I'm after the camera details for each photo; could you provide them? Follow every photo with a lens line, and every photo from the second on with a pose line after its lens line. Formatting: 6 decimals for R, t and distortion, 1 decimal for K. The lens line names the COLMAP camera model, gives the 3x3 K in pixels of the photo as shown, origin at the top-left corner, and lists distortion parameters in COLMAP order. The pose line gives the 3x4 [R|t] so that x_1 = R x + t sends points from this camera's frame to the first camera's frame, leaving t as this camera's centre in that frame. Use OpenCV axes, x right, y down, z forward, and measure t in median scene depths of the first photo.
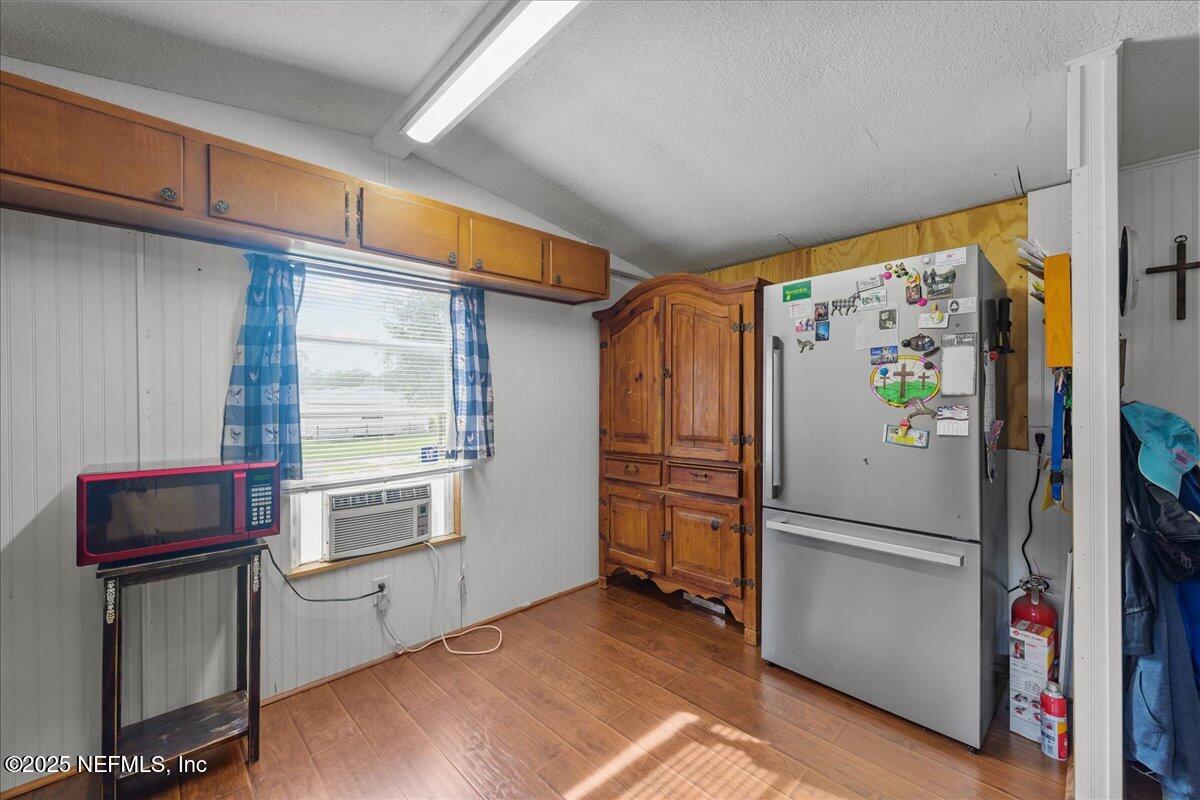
lens RADIAL K [[481.0, 0, 602.1], [0, 481.0, 403.3], [0, 0, 1]] dist [0.000612, 0.000146]
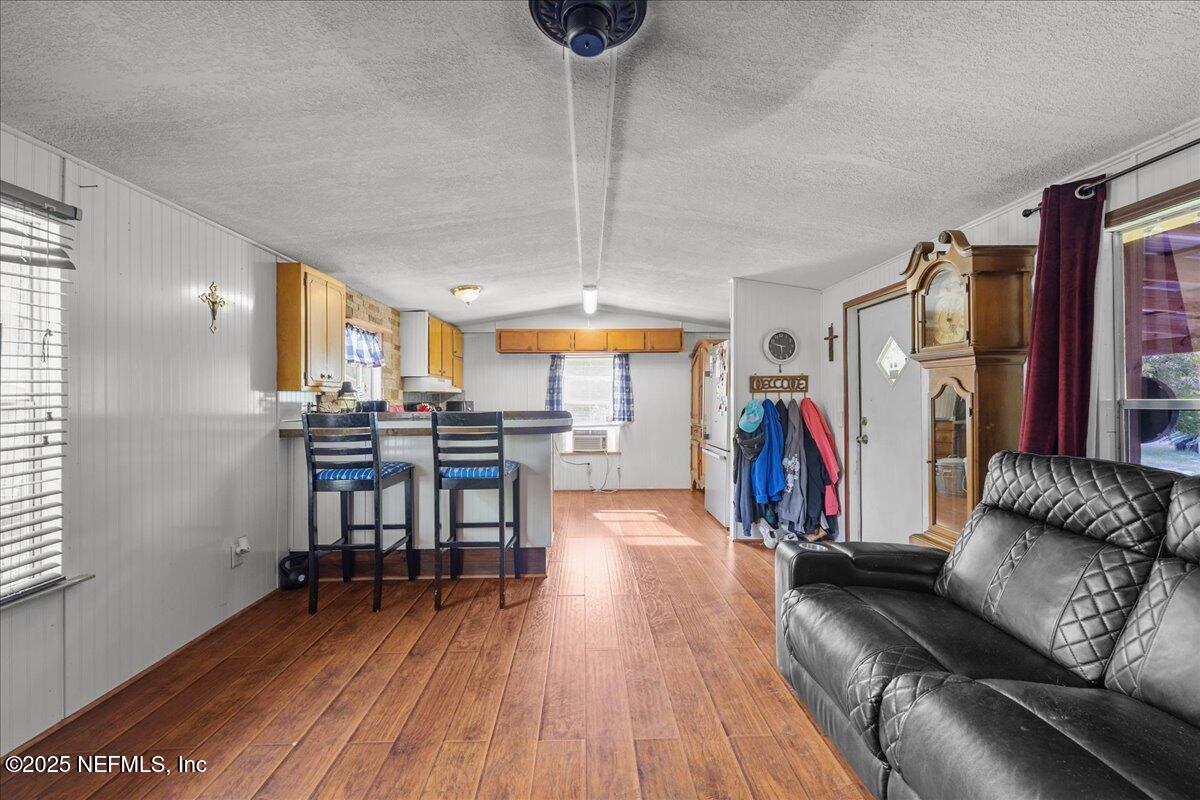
lens RADIAL K [[481.0, 0, 602.1], [0, 481.0, 403.3], [0, 0, 1]] dist [0.000612, 0.000146]
pose [[0.744351, 0.005608, -0.667765, 1.409139], [-0.000859, 0.999972, 0.007439, 0.000822], [0.667788, -0.004964, 0.744335, -1.003305]]
